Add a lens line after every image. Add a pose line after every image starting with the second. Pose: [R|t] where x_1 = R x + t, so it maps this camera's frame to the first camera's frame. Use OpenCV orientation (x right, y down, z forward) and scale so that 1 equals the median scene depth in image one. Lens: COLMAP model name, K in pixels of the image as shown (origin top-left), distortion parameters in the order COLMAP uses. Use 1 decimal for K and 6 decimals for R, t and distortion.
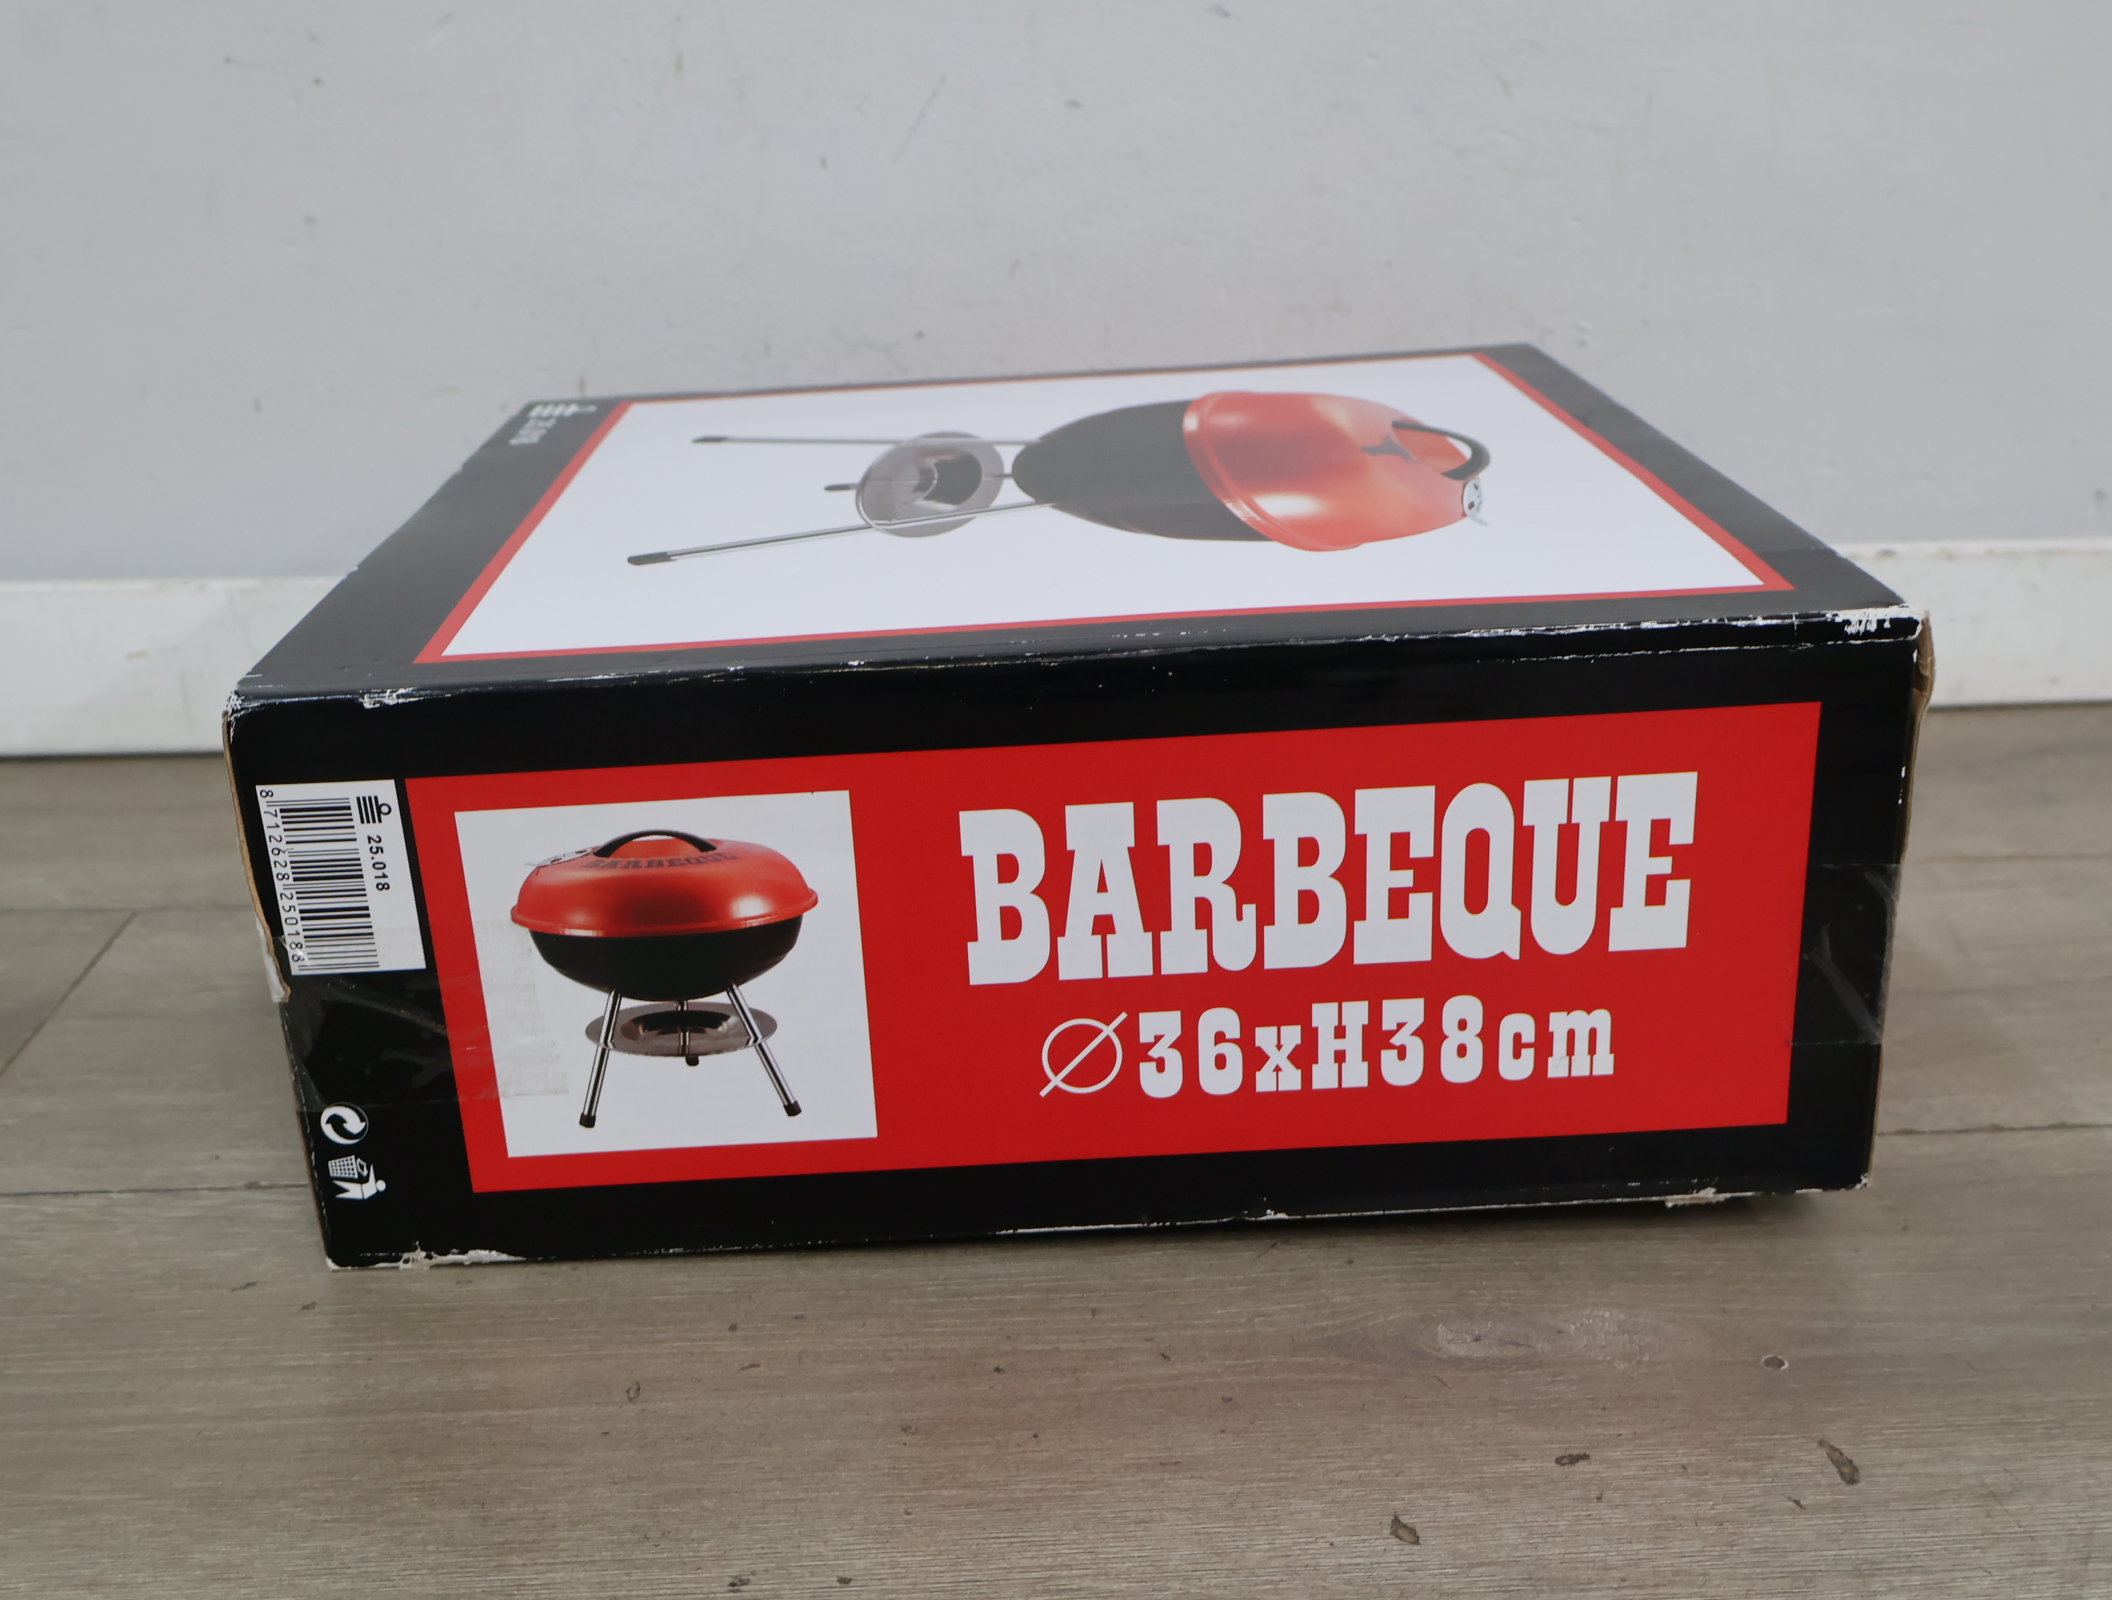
lens RADIAL K [[2394.5, 0, 1056.0], [0, 2394.5, 800.0], [0, 0, 1]] dist [0.007423, 0.000843]
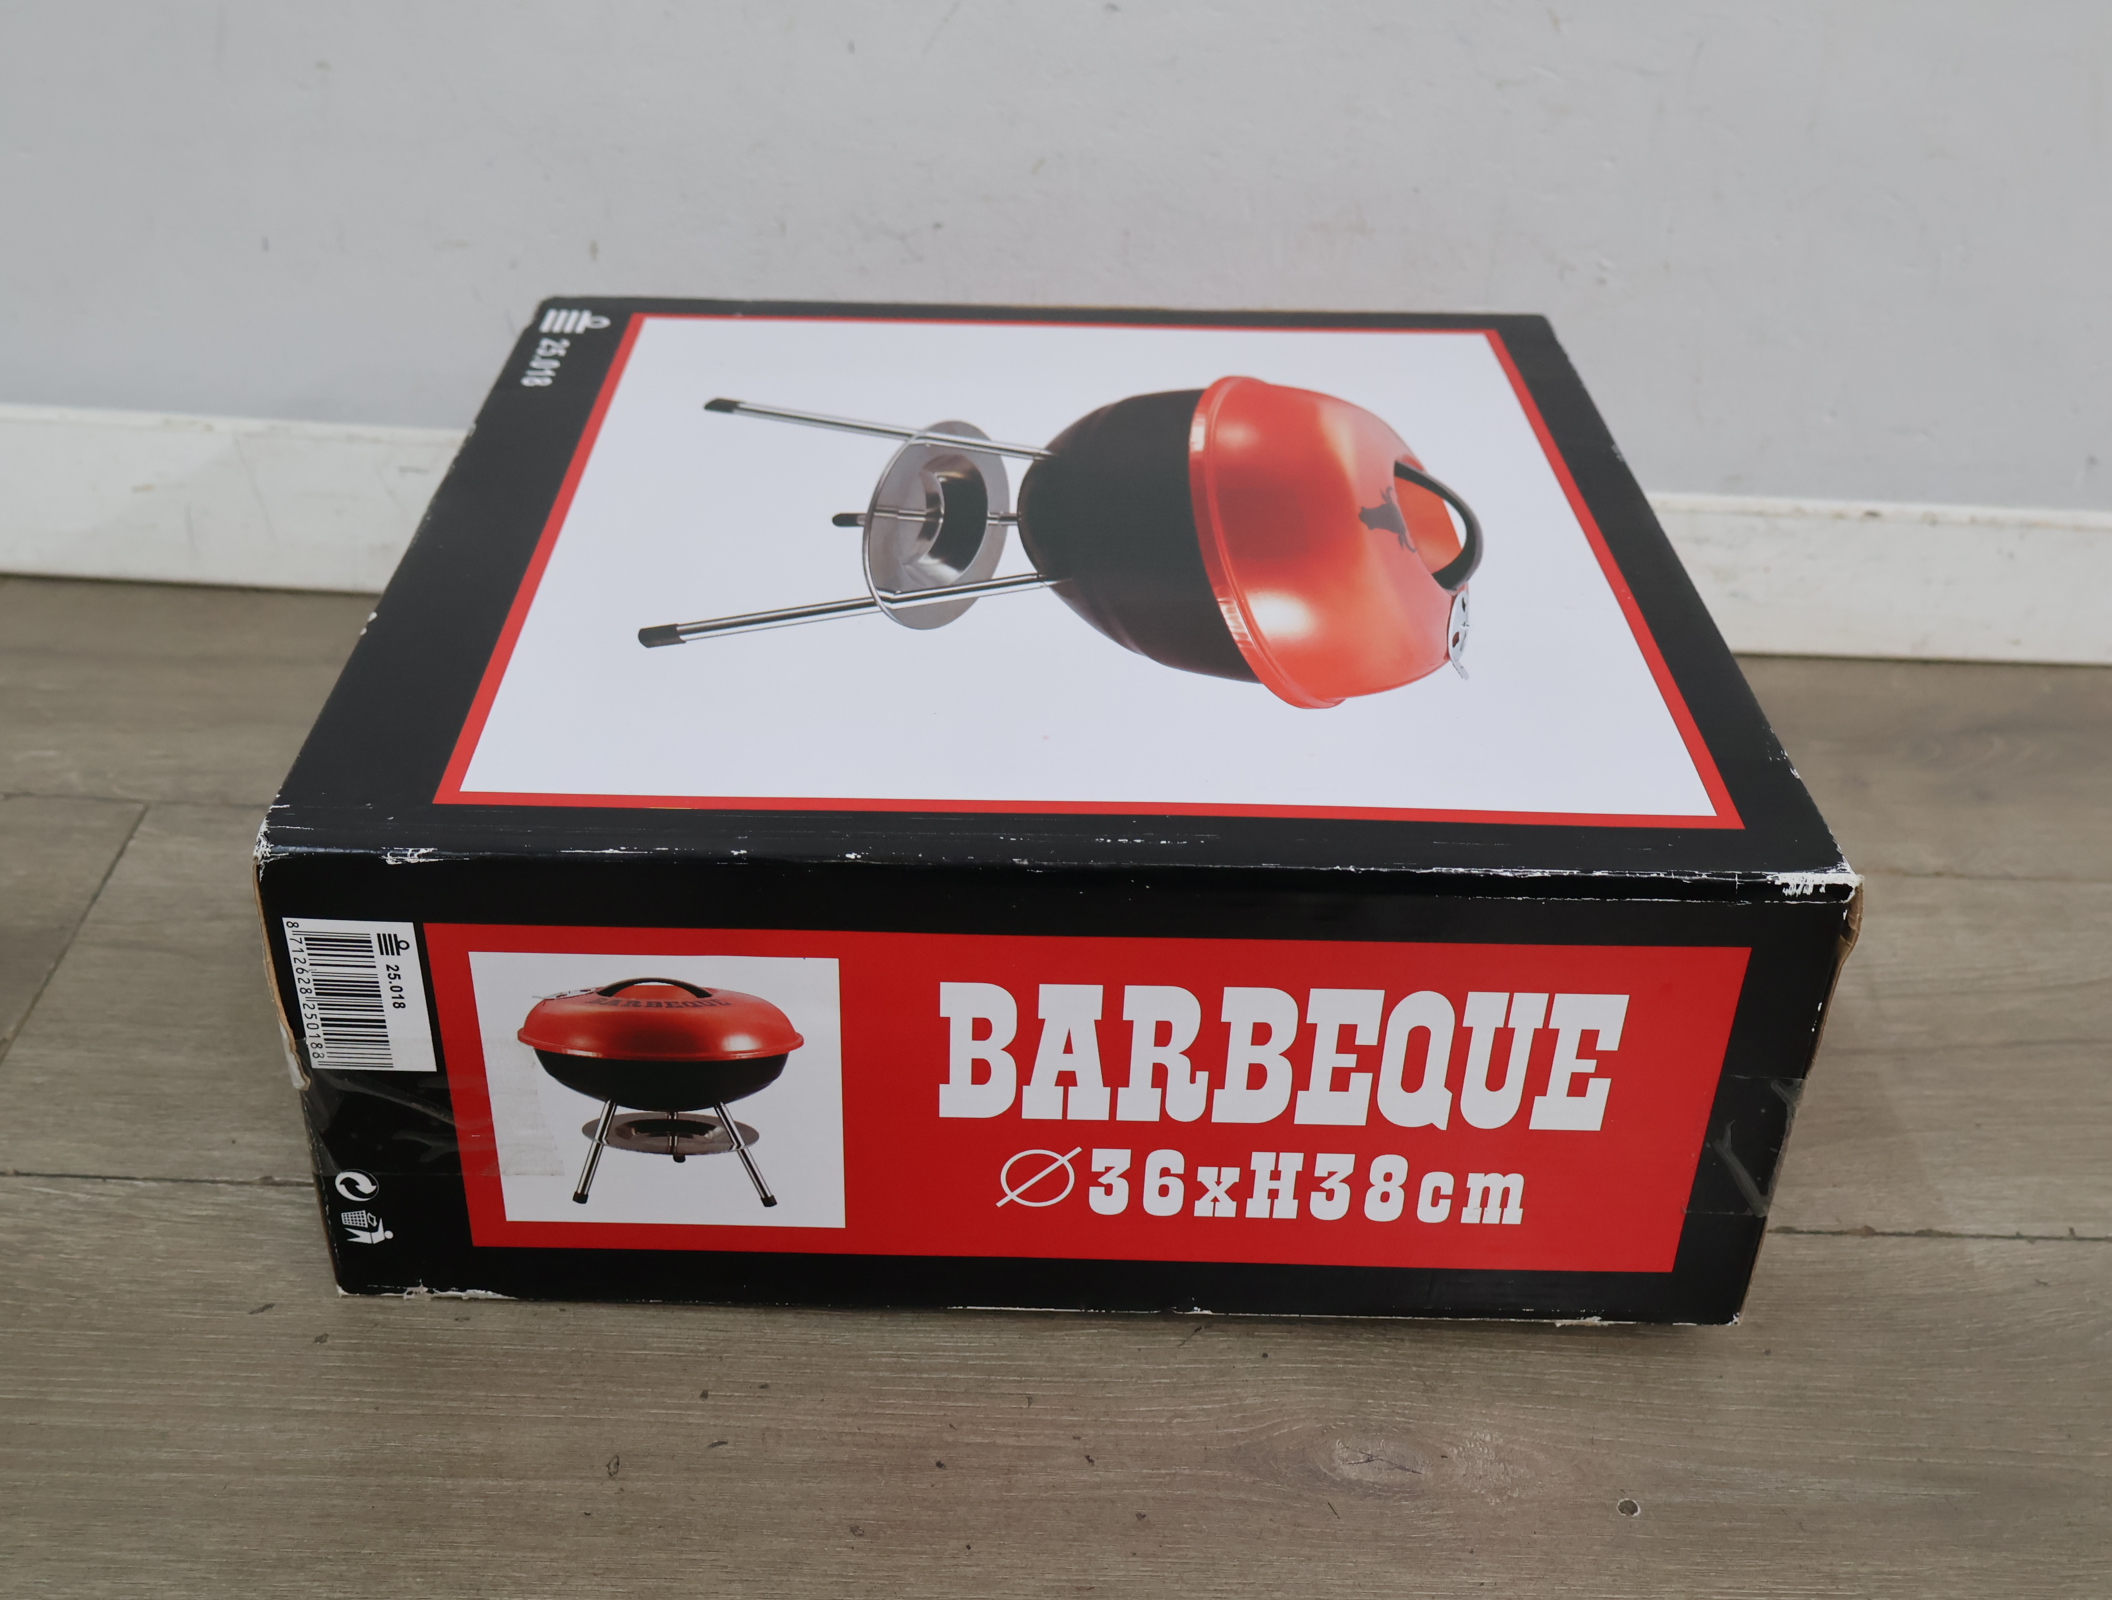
lens RADIAL K [[2394.5, 0, 1056.0], [0, 2394.5, 800.0], [0, 0, 1]] dist [0.007423, 0.000843]
pose [[0.996771, 0.077705, 0.020235, -0.016392], [-0.080213, 0.975039, 0.207037, -0.291344], [-0.003642, -0.207992, 0.978124, -0.029818]]
